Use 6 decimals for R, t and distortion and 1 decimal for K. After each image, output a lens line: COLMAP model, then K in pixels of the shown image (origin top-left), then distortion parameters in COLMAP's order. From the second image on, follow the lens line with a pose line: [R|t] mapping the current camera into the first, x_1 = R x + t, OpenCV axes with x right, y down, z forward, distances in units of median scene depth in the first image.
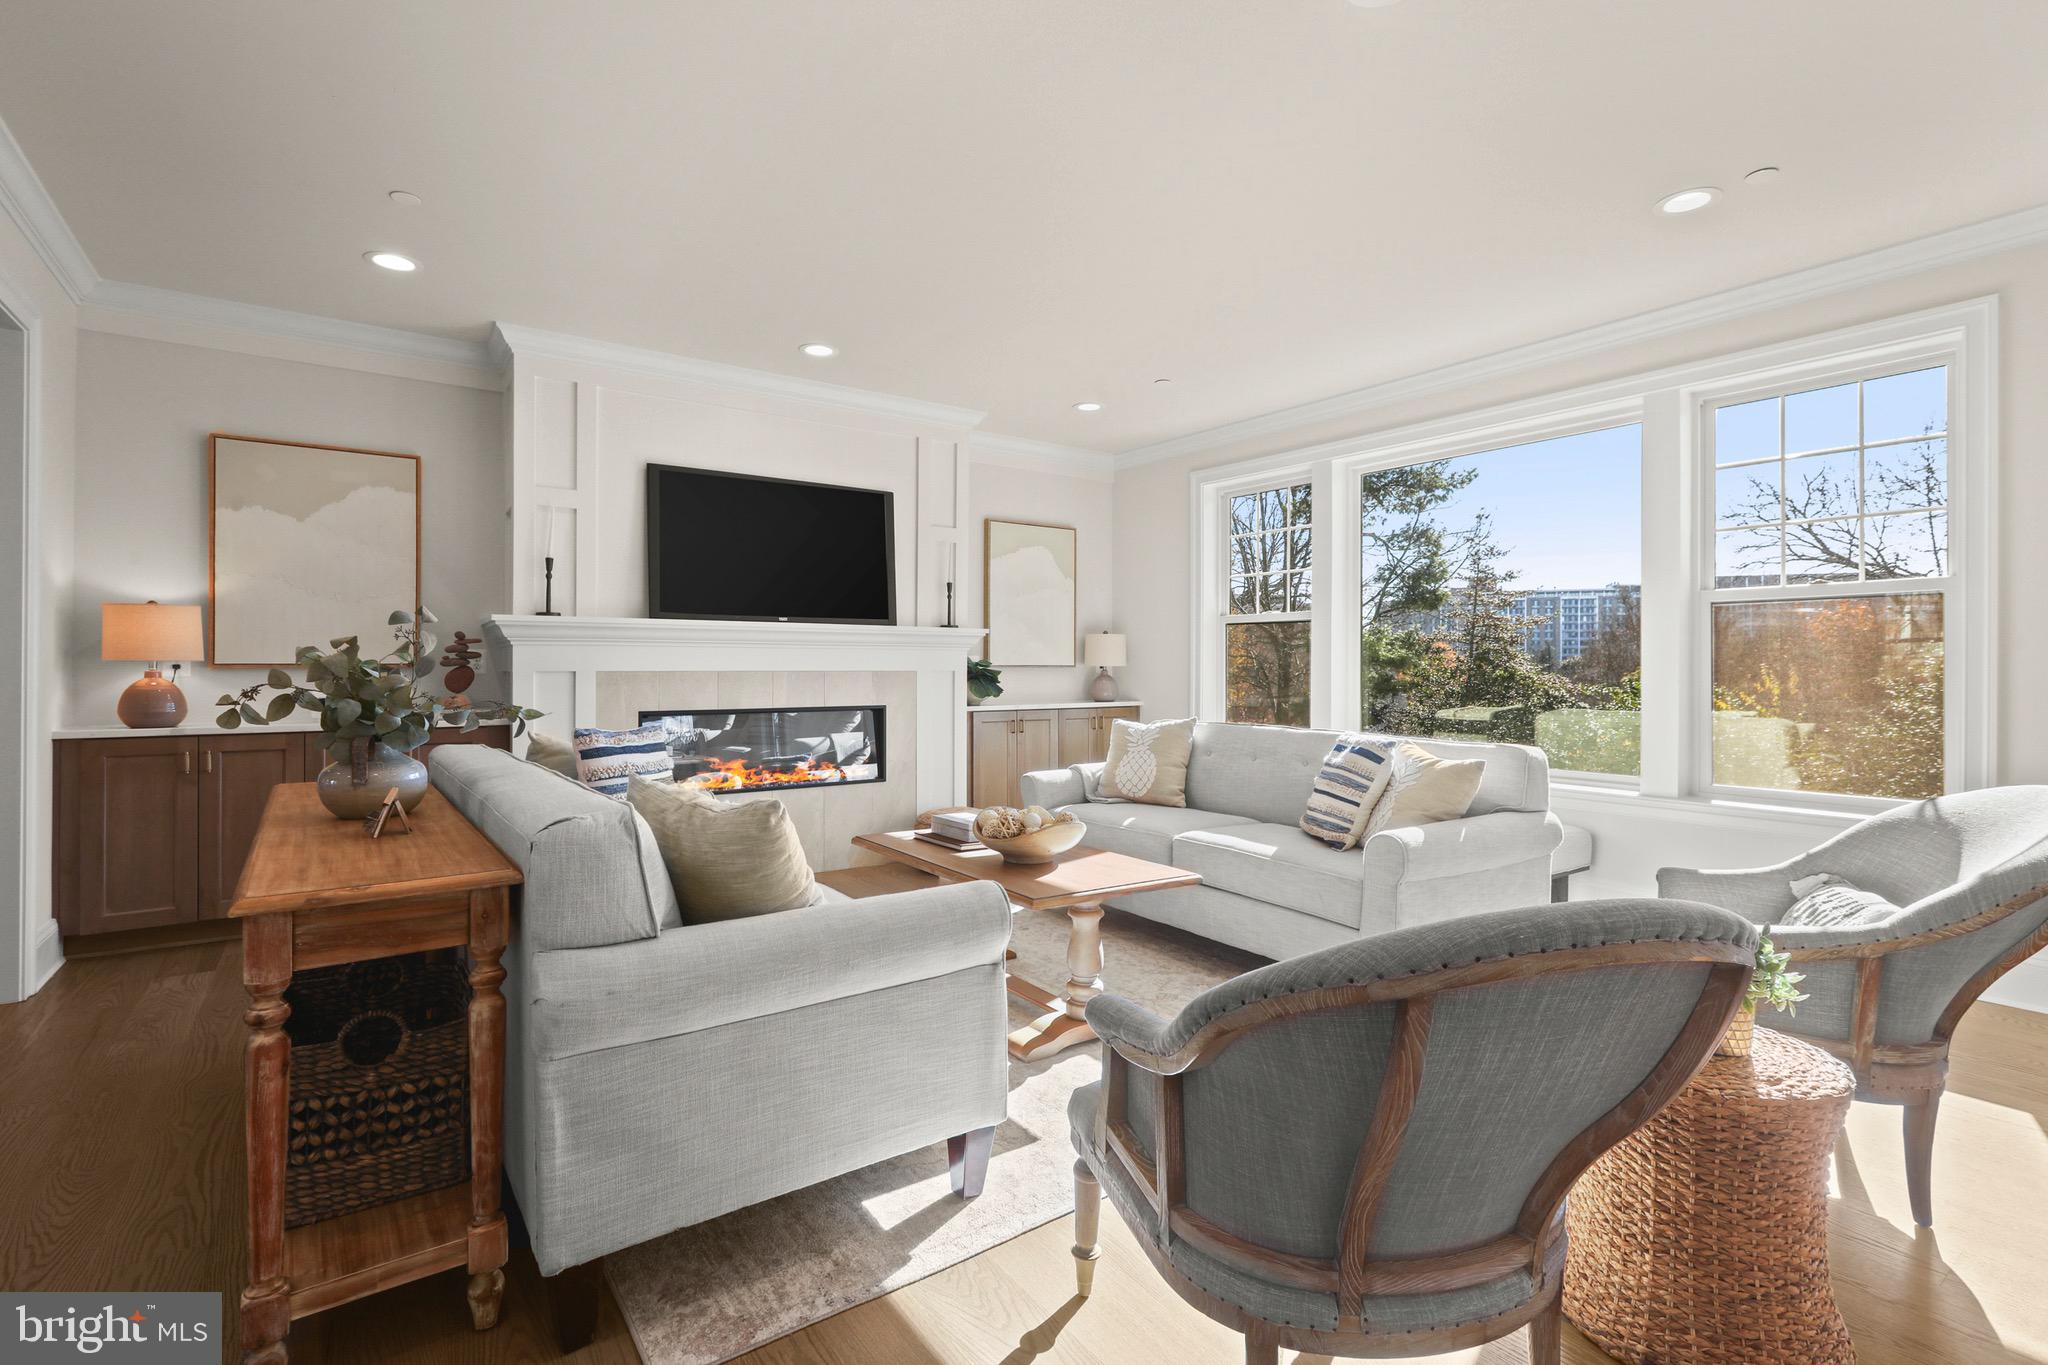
lens RADIAL K [[949.0, 0, 1035.4], [0, 949.0, 665.2], [0, 0, 1]] dist [-0.005081, 0.000129]
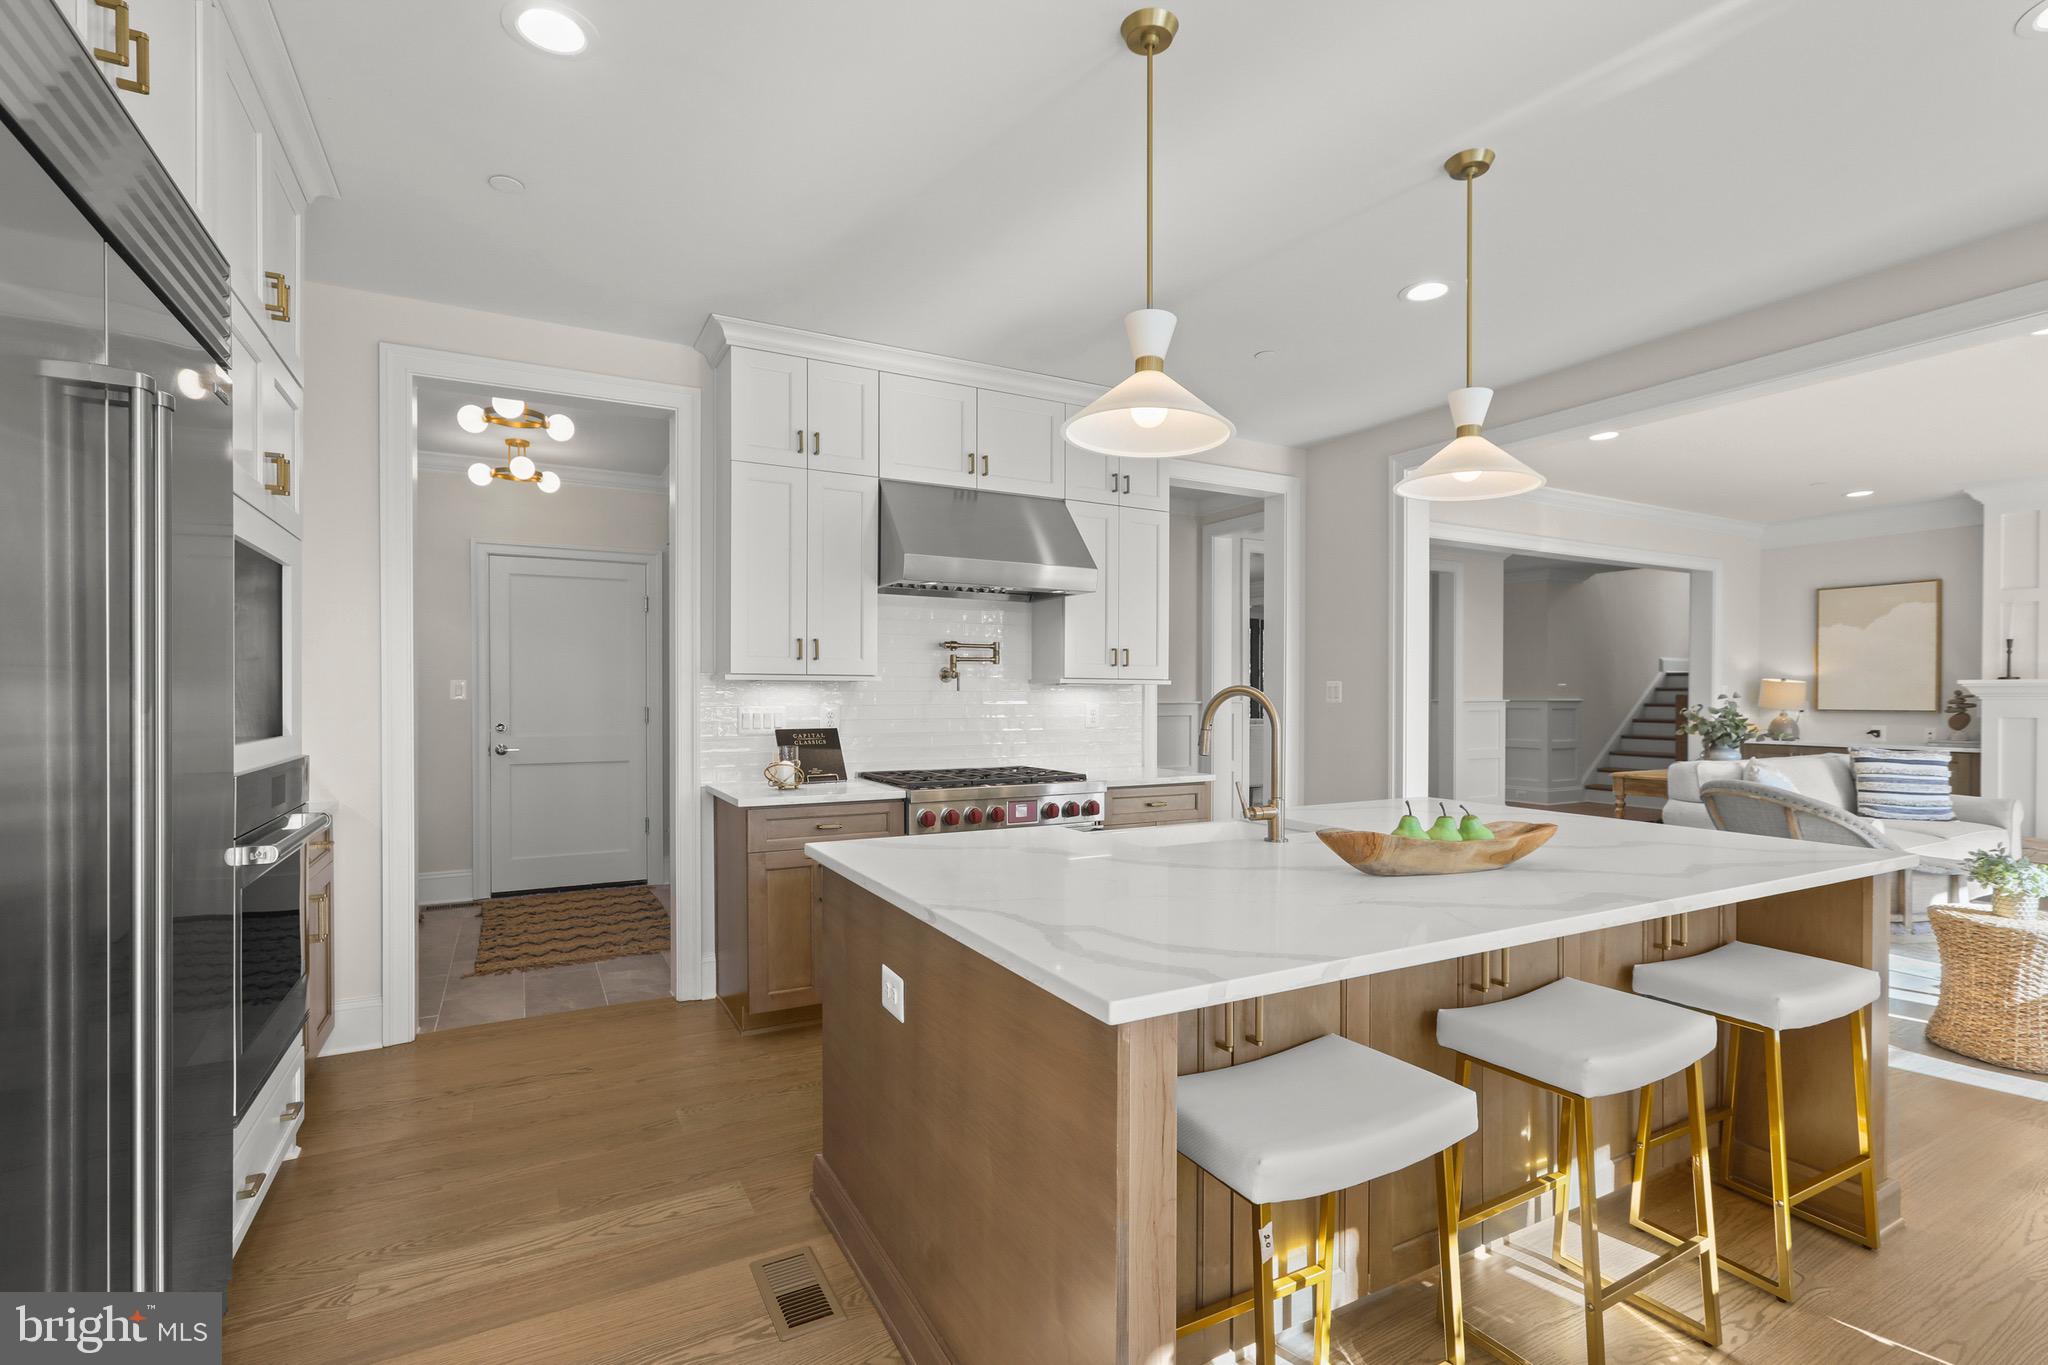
lens RADIAL K [[938.8, 0, 1024.6], [0, 938.8, 690.3], [0, 0, 1]] dist [0.001733, 0.001409]
pose [[-0.122051, -0.004773, -0.992512, 1.066065], [-0.002563, 0.999987, -0.004494, -0.024007], [0.992521, 0.001995, -0.122061, -0.307942]]
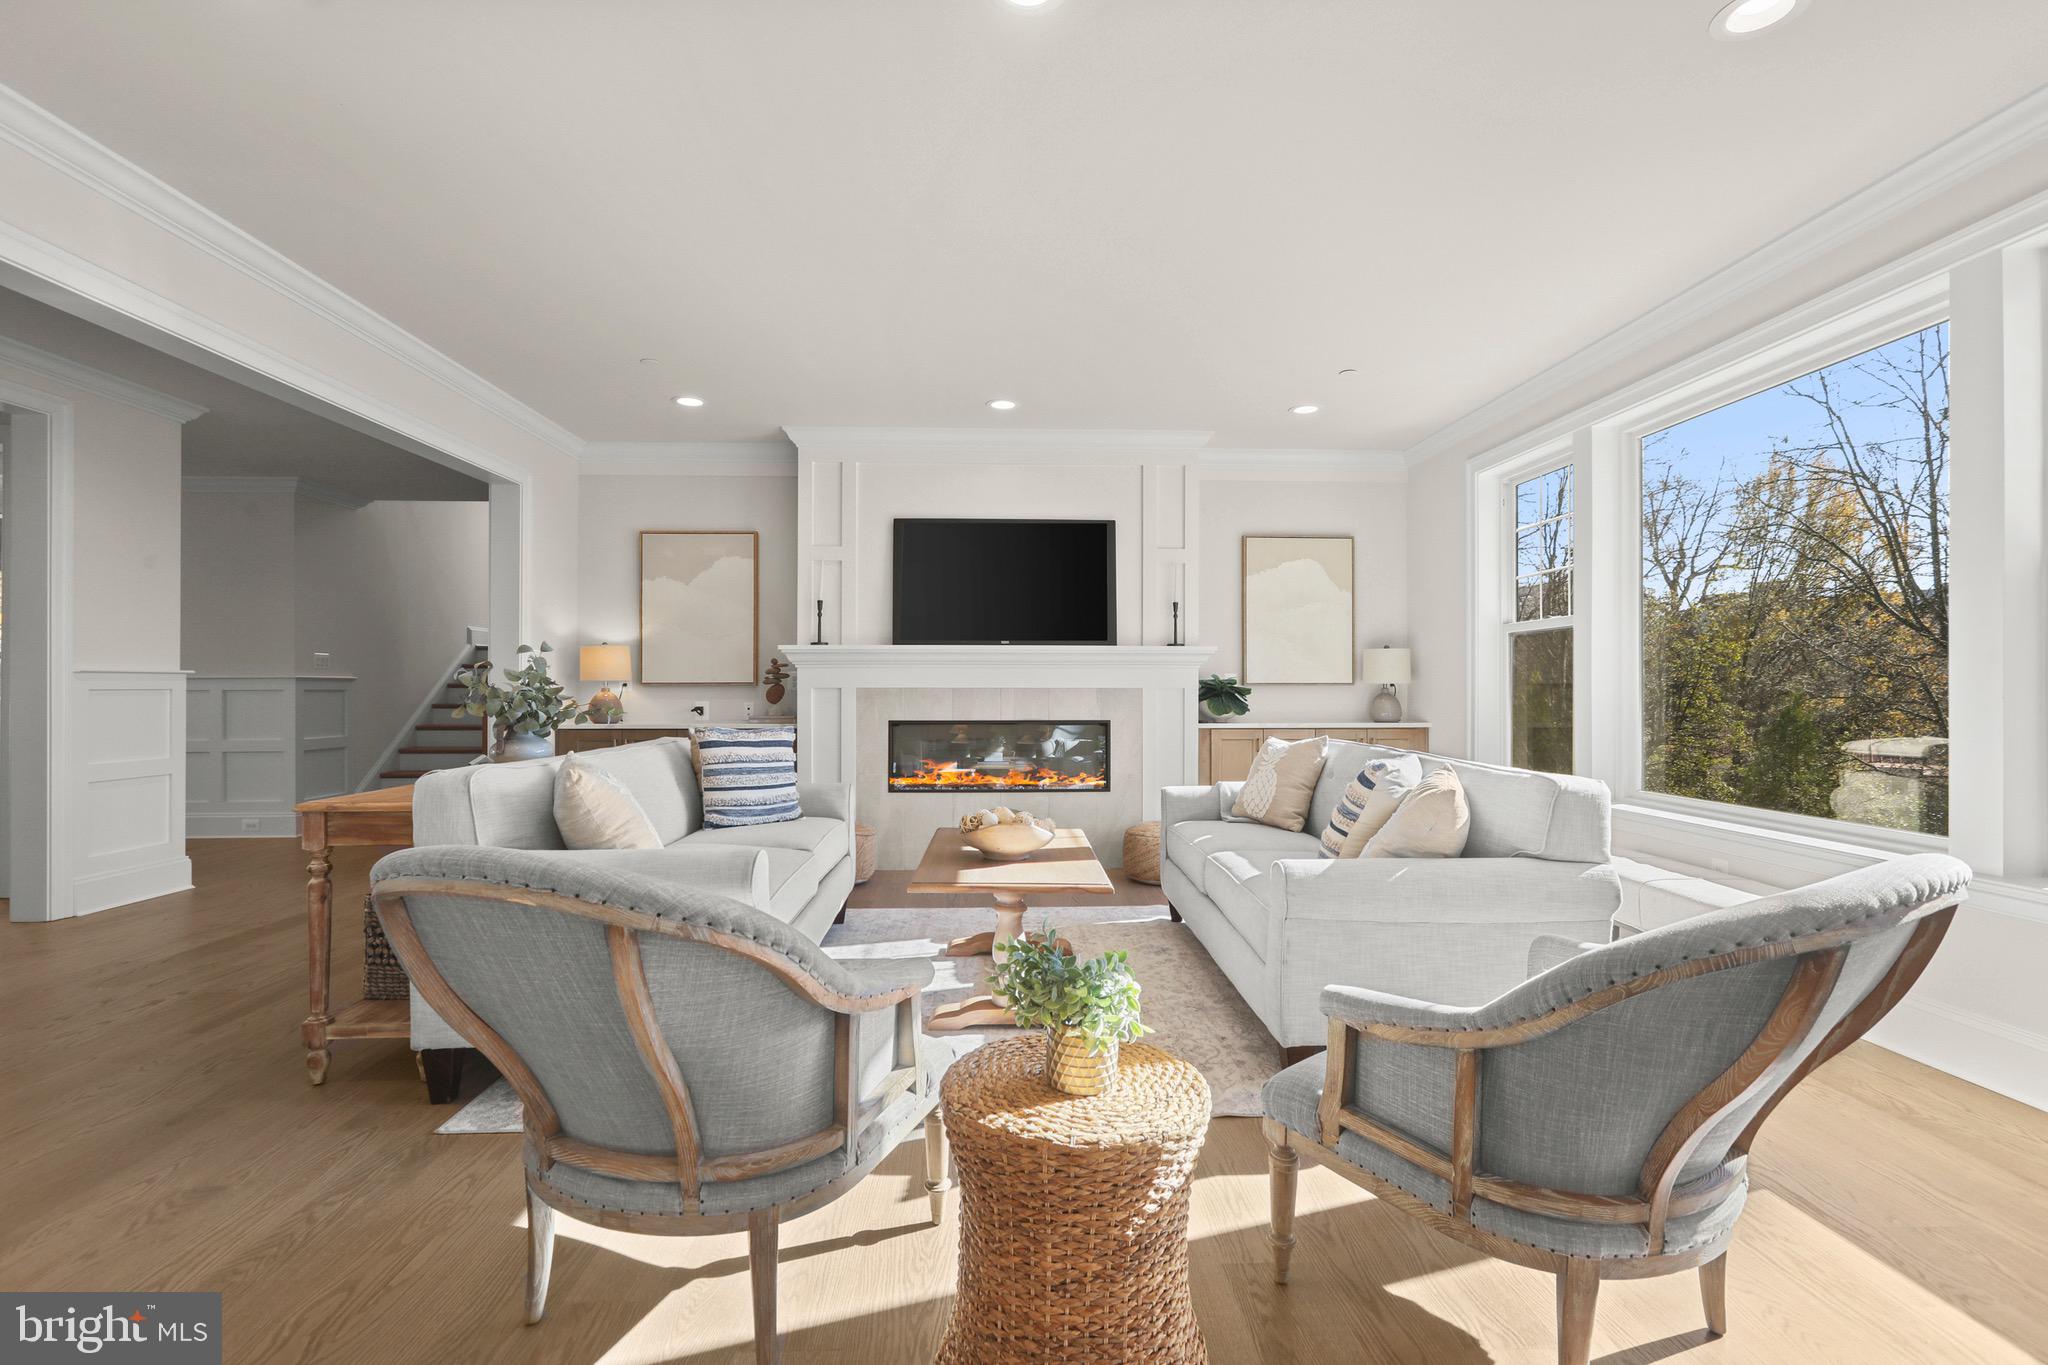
lens RADIAL K [[938.8, 0, 1024.6], [0, 938.8, 690.3], [0, 0, 1]] dist [0.001733, 0.001409]
pose [[0.834106, -0.000399, -0.551604, 0.419715], [0.001303, 0.999998, 0.001247, 0.008569], [0.551602, -0.001758, 0.834105, 0.076891]]
